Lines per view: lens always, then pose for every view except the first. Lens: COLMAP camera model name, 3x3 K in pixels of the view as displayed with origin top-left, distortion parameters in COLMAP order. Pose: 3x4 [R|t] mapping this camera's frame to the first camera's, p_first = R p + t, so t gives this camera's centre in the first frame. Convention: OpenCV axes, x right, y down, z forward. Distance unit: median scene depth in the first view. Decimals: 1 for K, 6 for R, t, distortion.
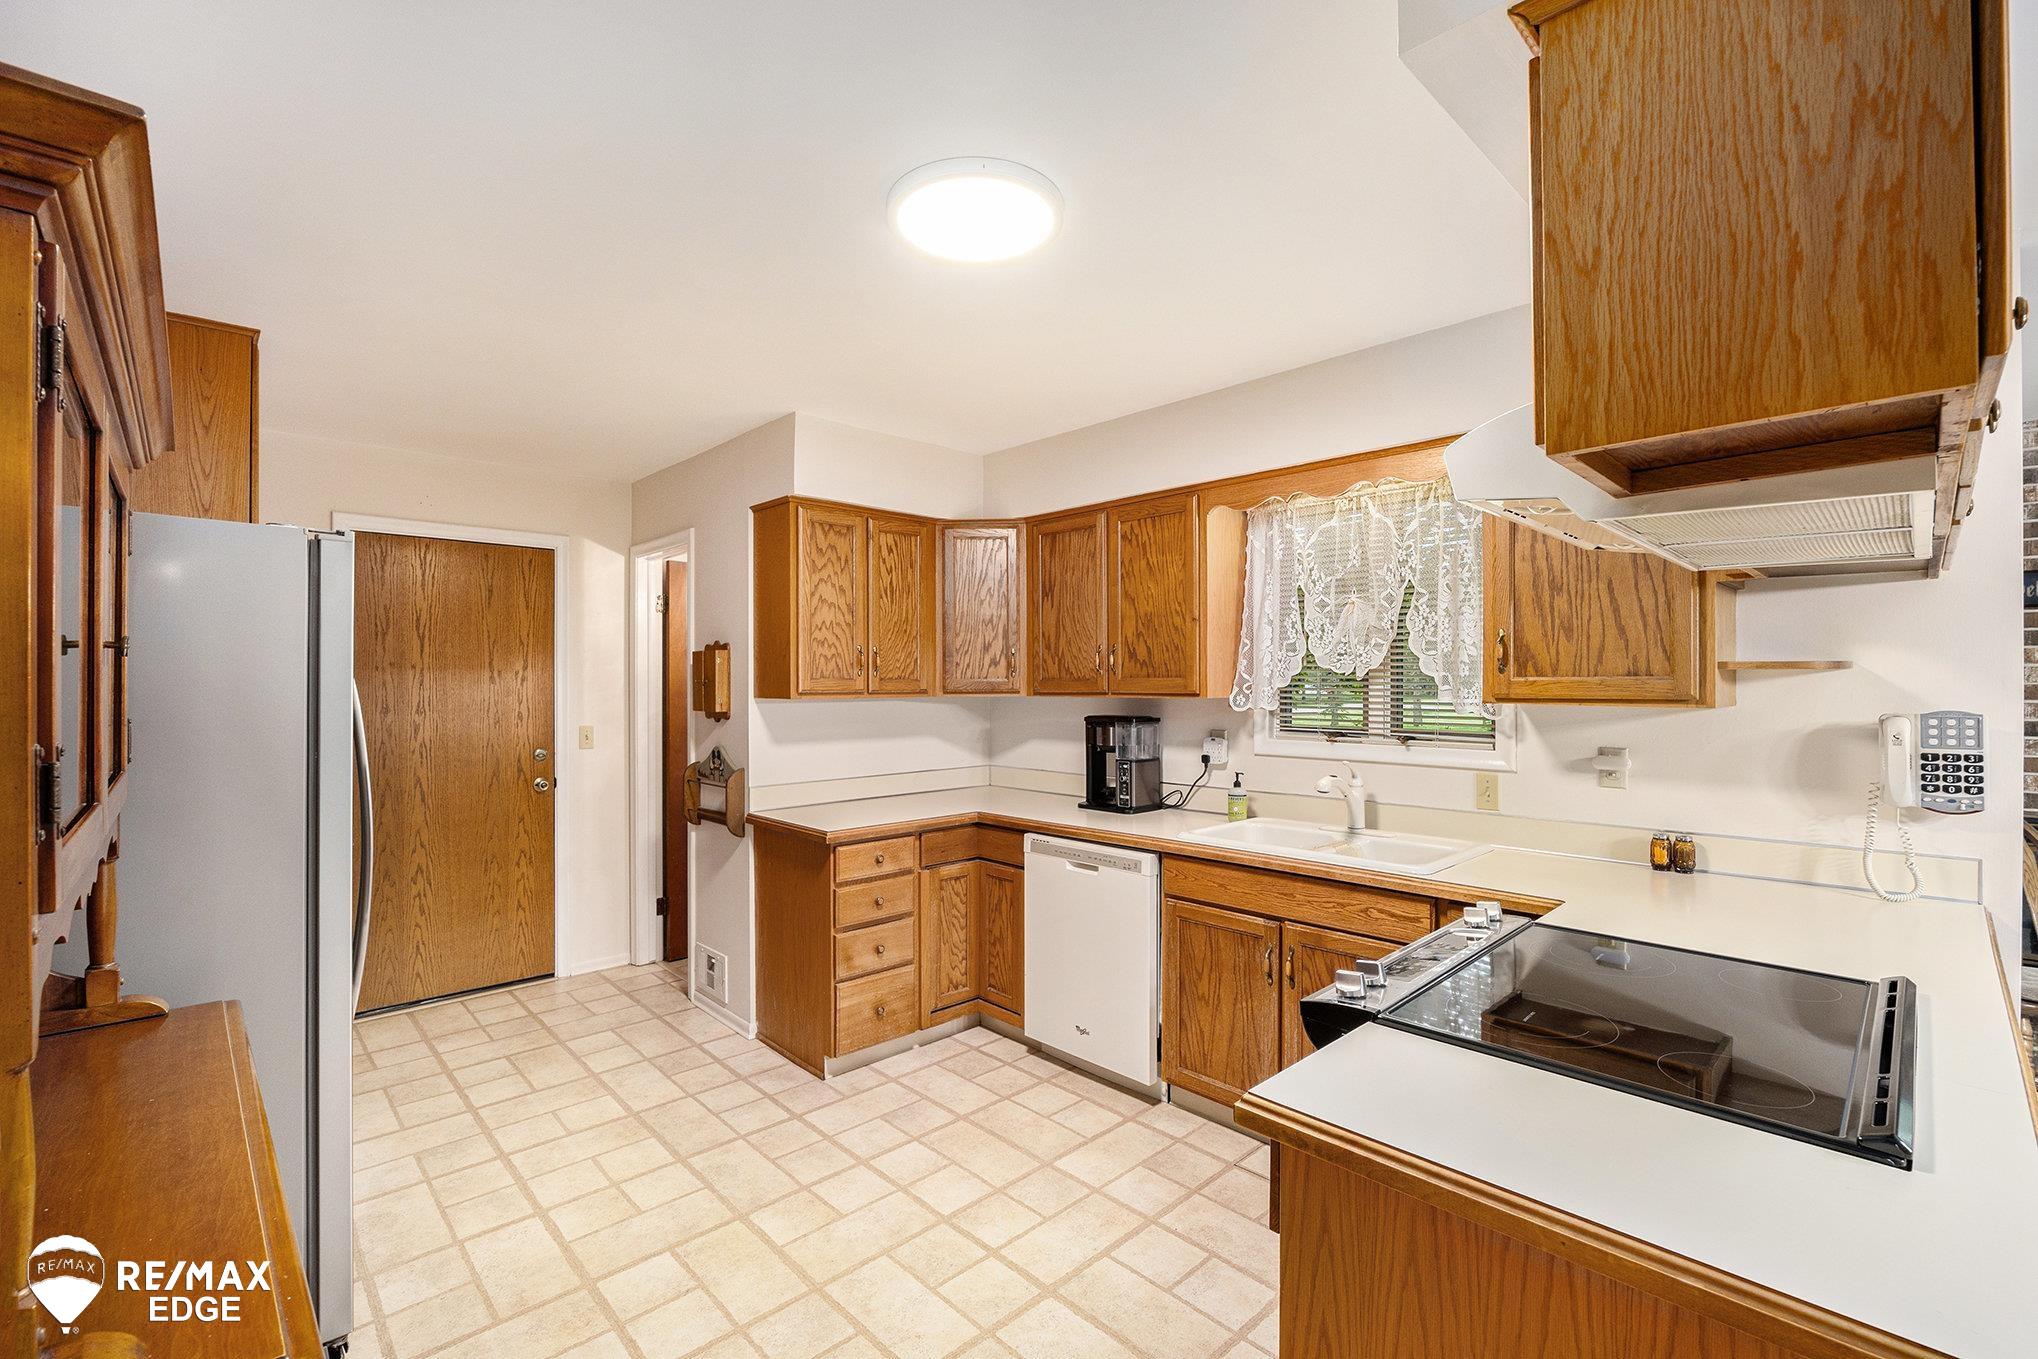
lens RADIAL K [[890.5, 0, 1019.0], [0, 890.5, 679.5], [0, 0, 1]] dist [-0.007108, 0.000196]
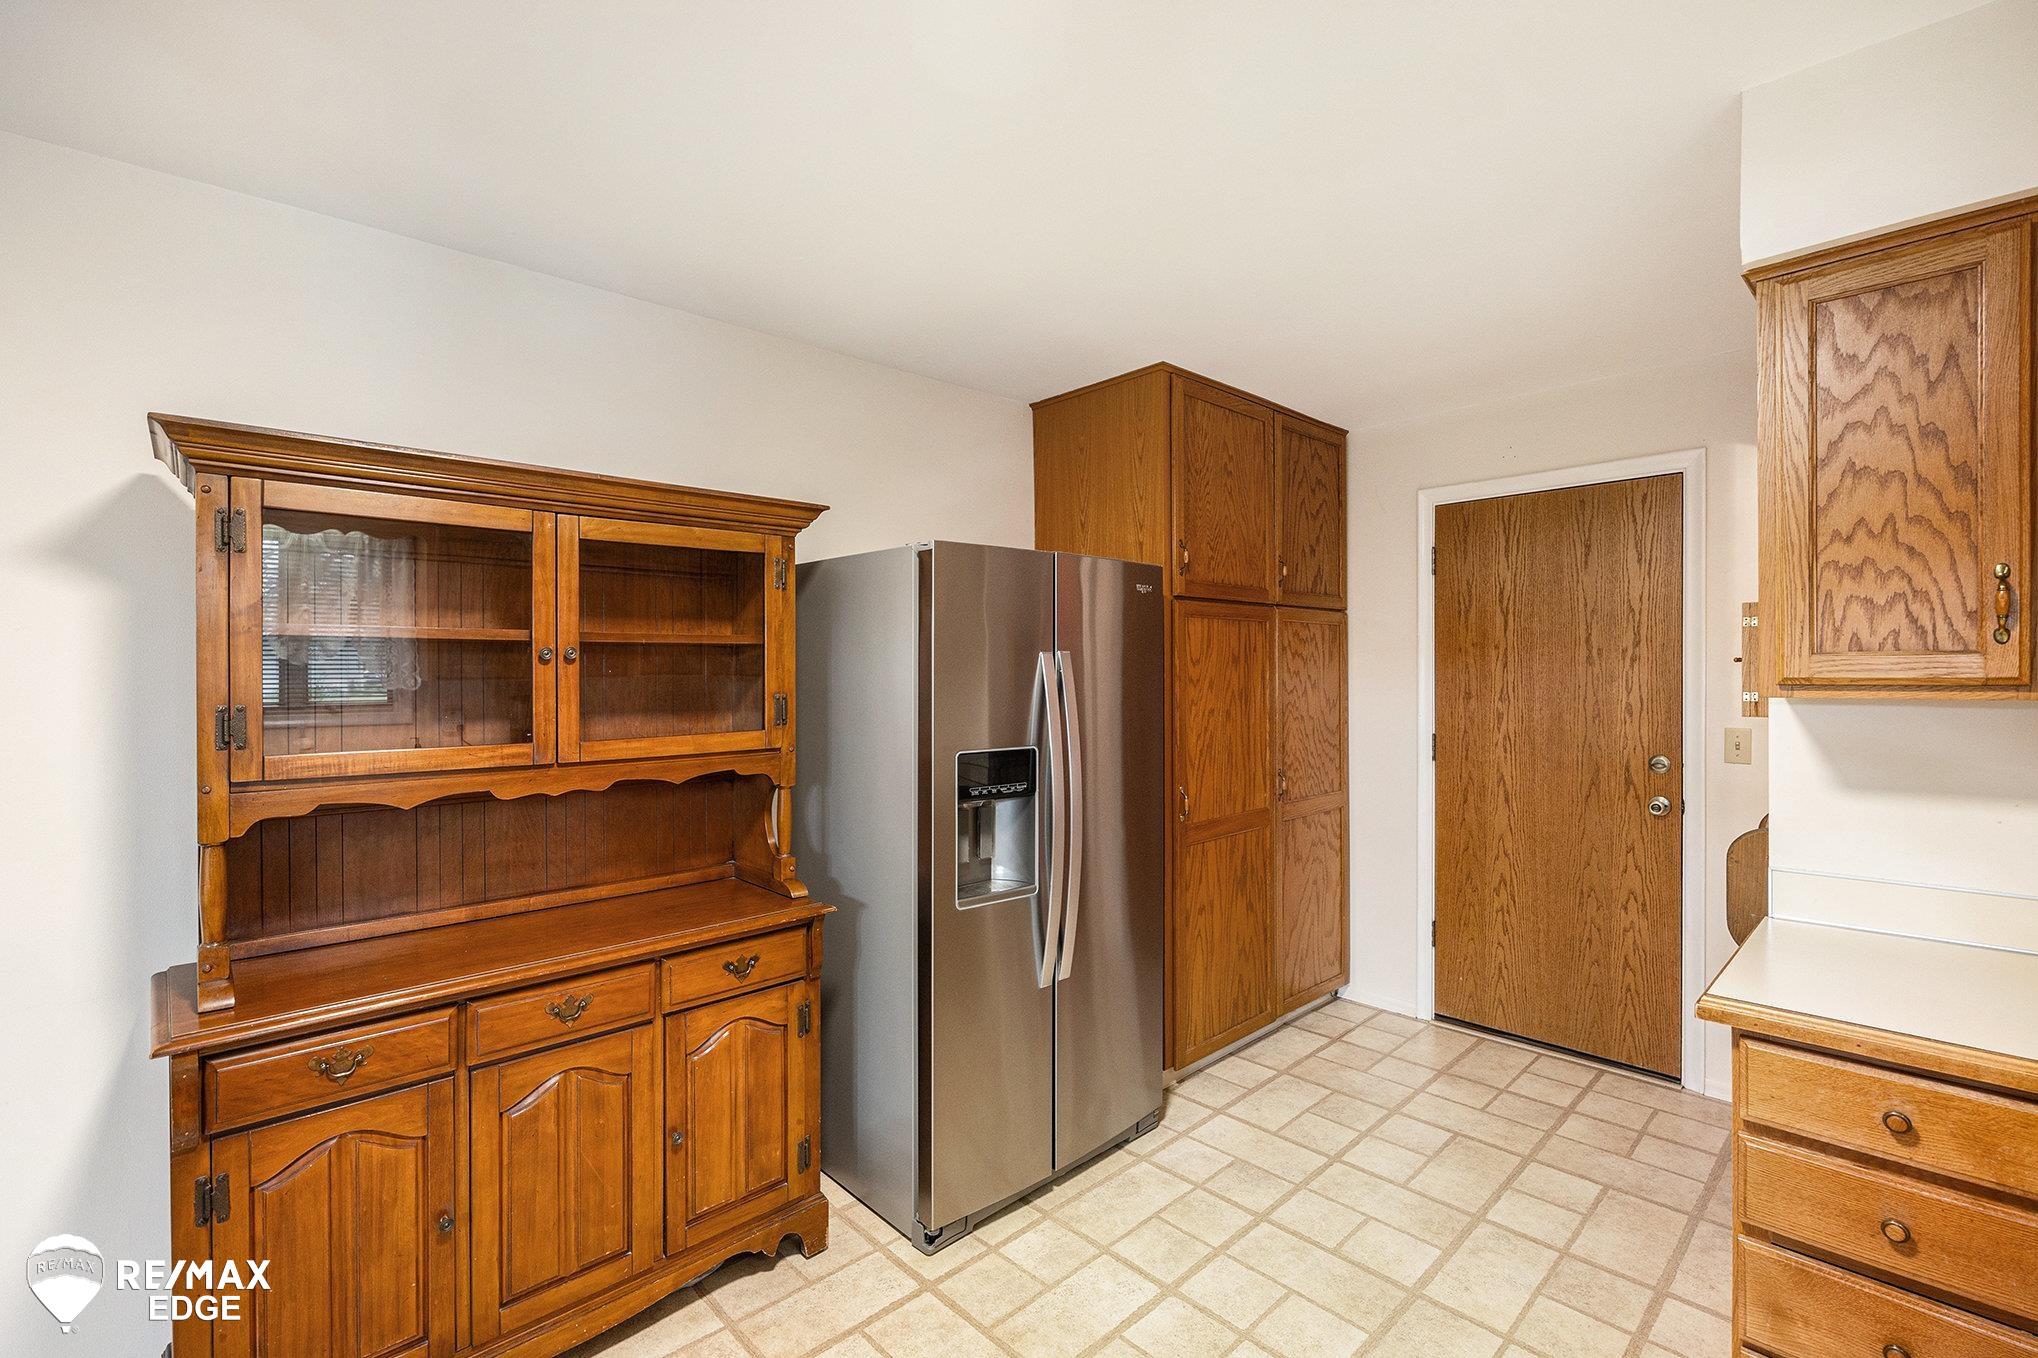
lens RADIAL K [[885.9, 0, 1015.2], [0, 885.9, 670.9], [0, 0, 1]] dist [-0.003155, -0.000131]
pose [[-0.006235, 0.000952, -0.999980, 0.208925], [0.014024, 0.999901, 0.000865, 0.002015], [0.999882, -0.014018, -0.006248, 0.580566]]
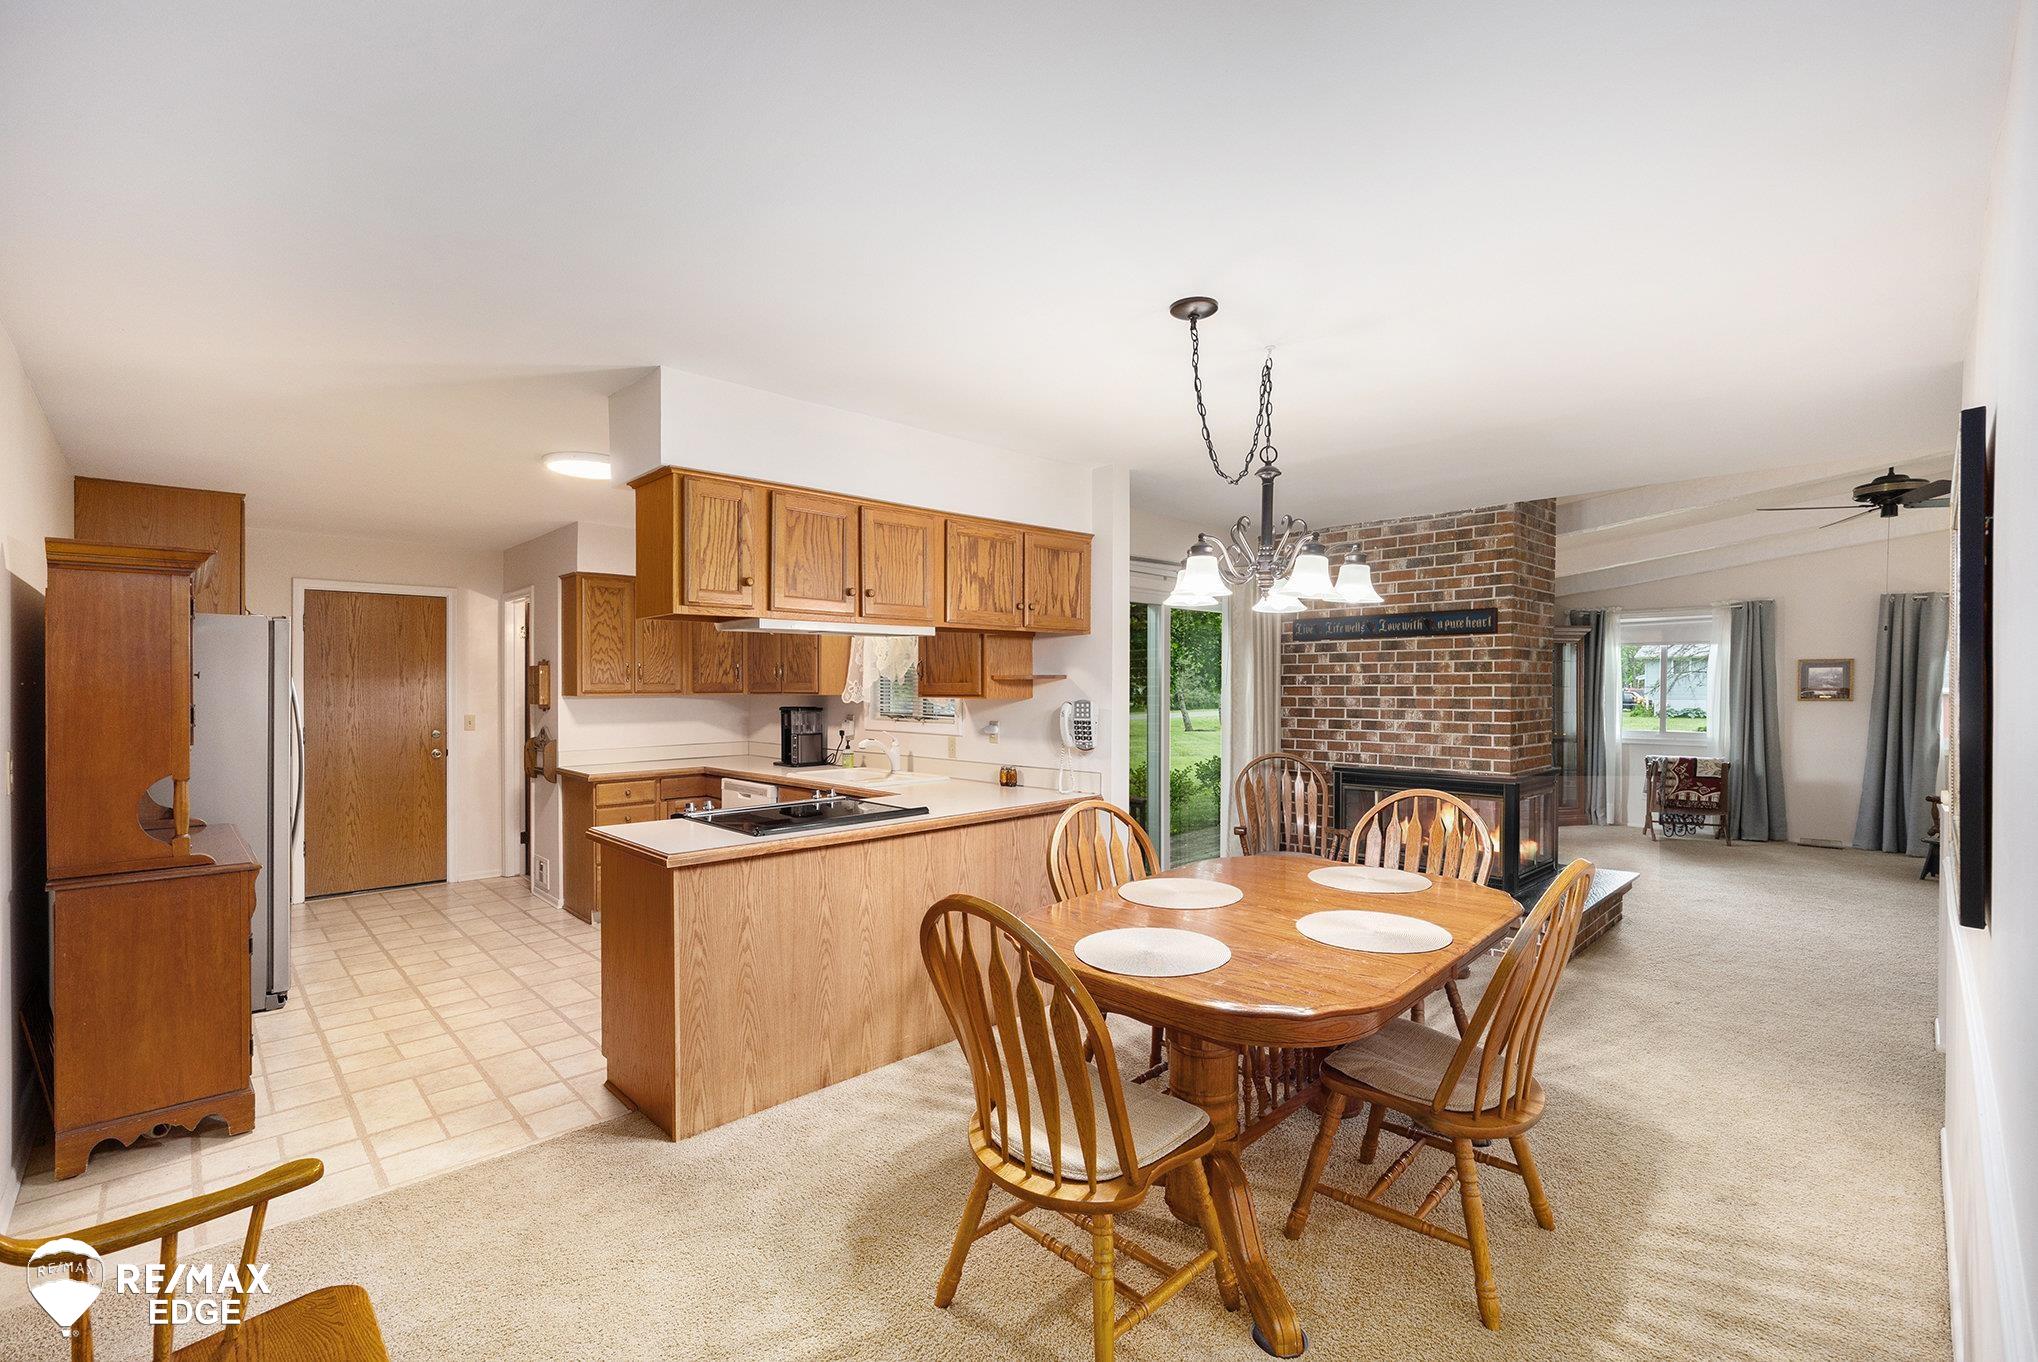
lens RADIAL K [[876.6, 0, 1019.0], [0, 876.6, 681.0], [0, 0, 1]] dist [-0.000087, -0.000141]
pose [[0.999893, -0.001510, 0.014561, 0.508325], [0.001499, 0.999999, 0.000773, -0.005563], [-0.014562, -0.000751, 0.999894, -0.594009]]
